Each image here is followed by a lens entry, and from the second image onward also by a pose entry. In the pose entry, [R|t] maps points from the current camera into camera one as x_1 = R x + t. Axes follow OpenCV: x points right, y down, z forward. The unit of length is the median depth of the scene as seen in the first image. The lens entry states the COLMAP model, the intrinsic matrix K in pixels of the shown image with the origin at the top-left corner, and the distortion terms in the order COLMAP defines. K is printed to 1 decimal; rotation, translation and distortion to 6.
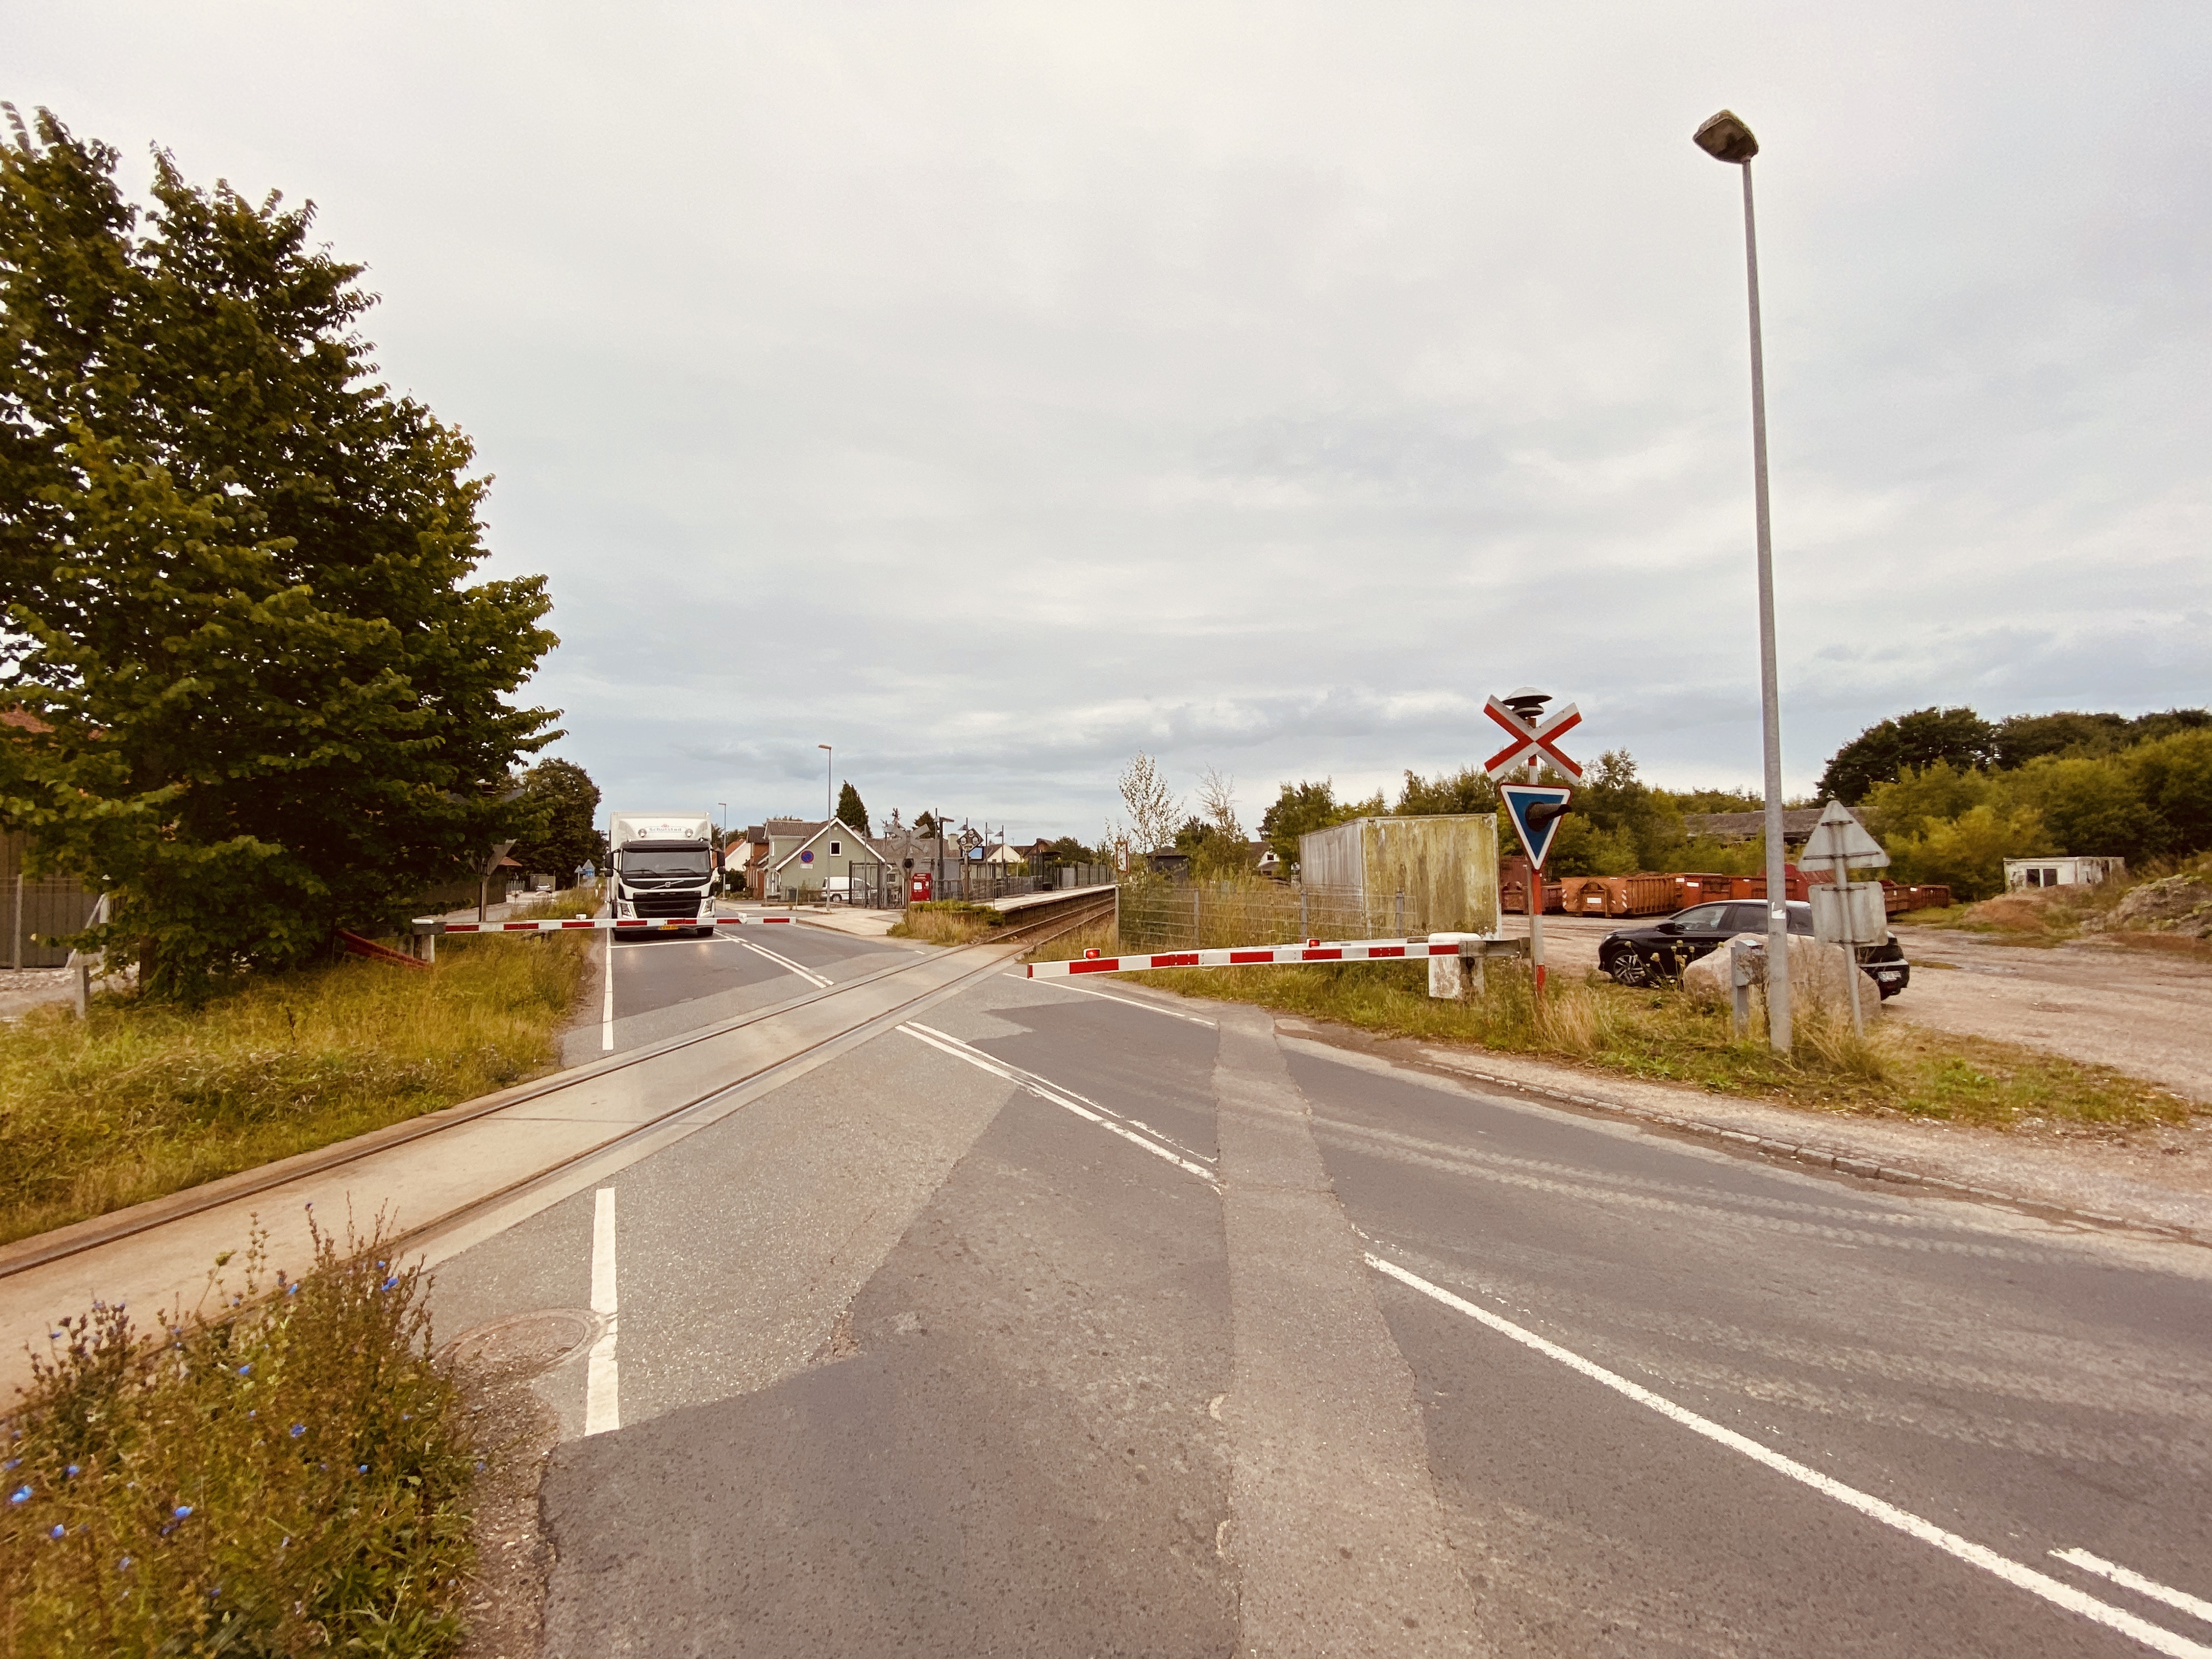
lens RADIAL K [[893.2, 0, 1114.6], [0, 893.2, 833.7], [0, 0, 1]] dist [0.023977, -0.021351]
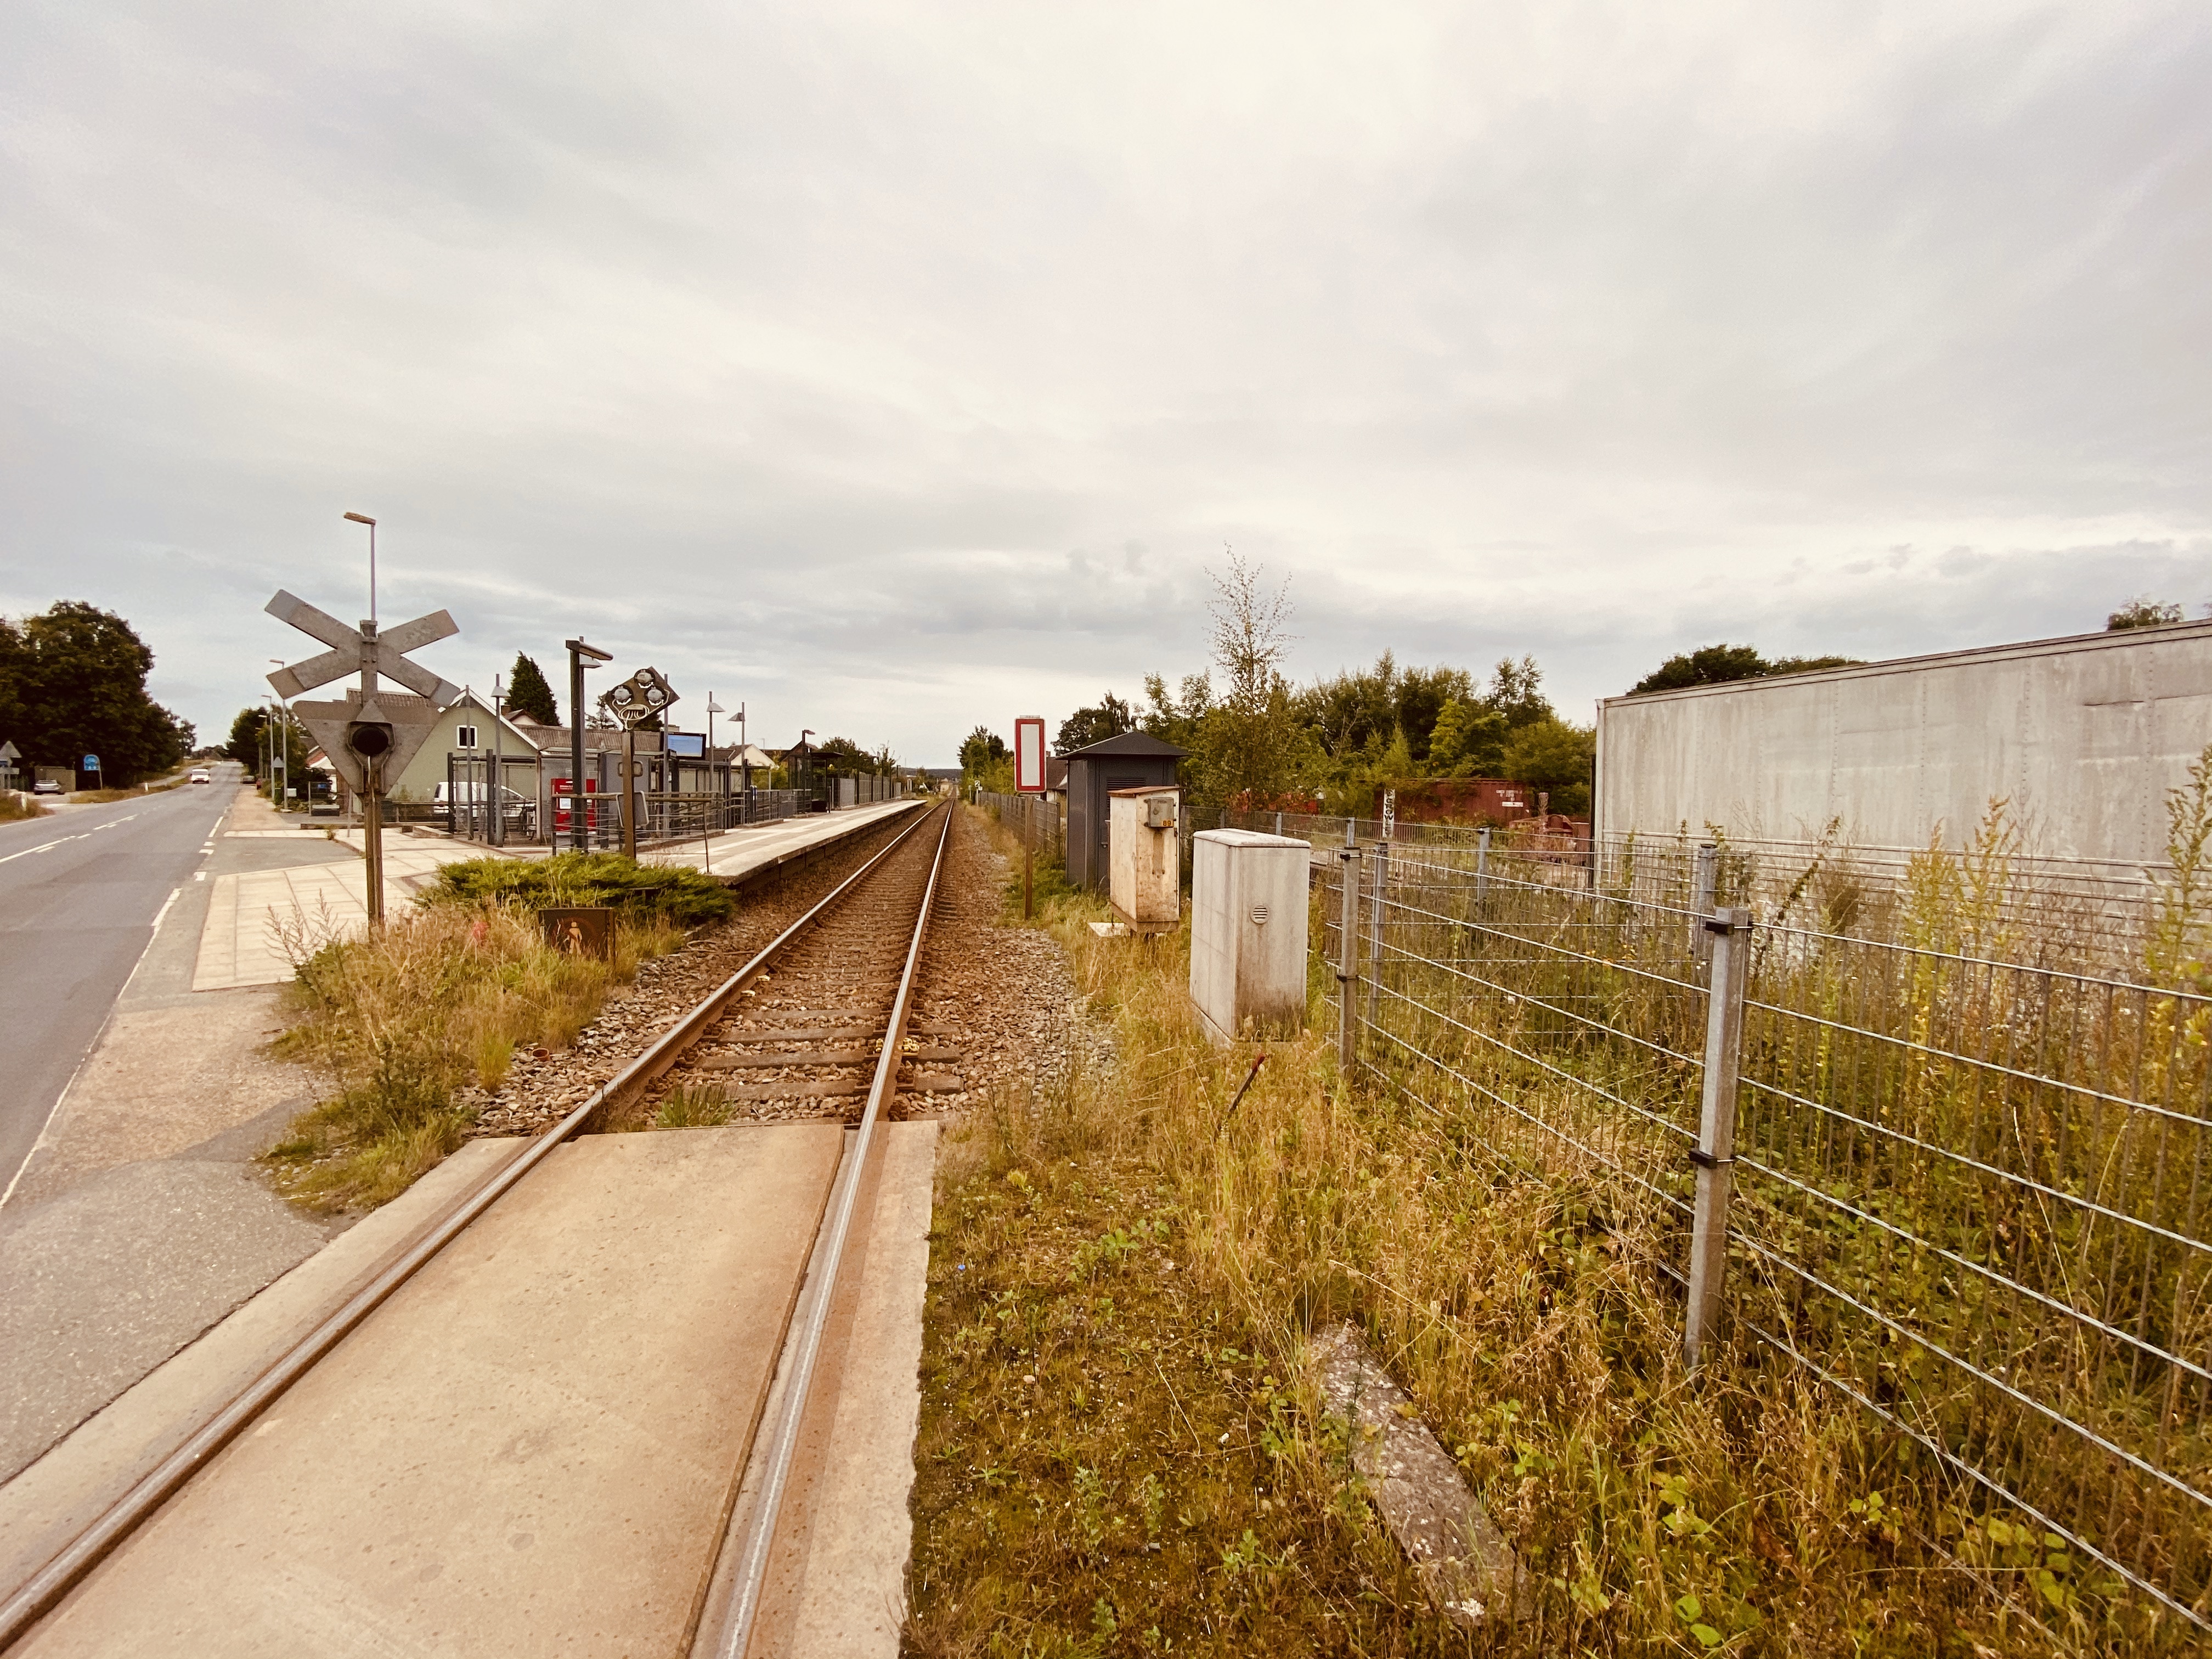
lens RADIAL K [[893.2, 0, 1105.6], [0, 893.2, 829.6], [0, 0, 1]] dist [0.023977, -0.021351]
pose [[0.968464, 0.014881, 0.248708, -0.030185], [-0.036874, 0.995783, 0.084008, 0.012346], [-0.246409, -0.090530, 0.964928, 0.276547]]
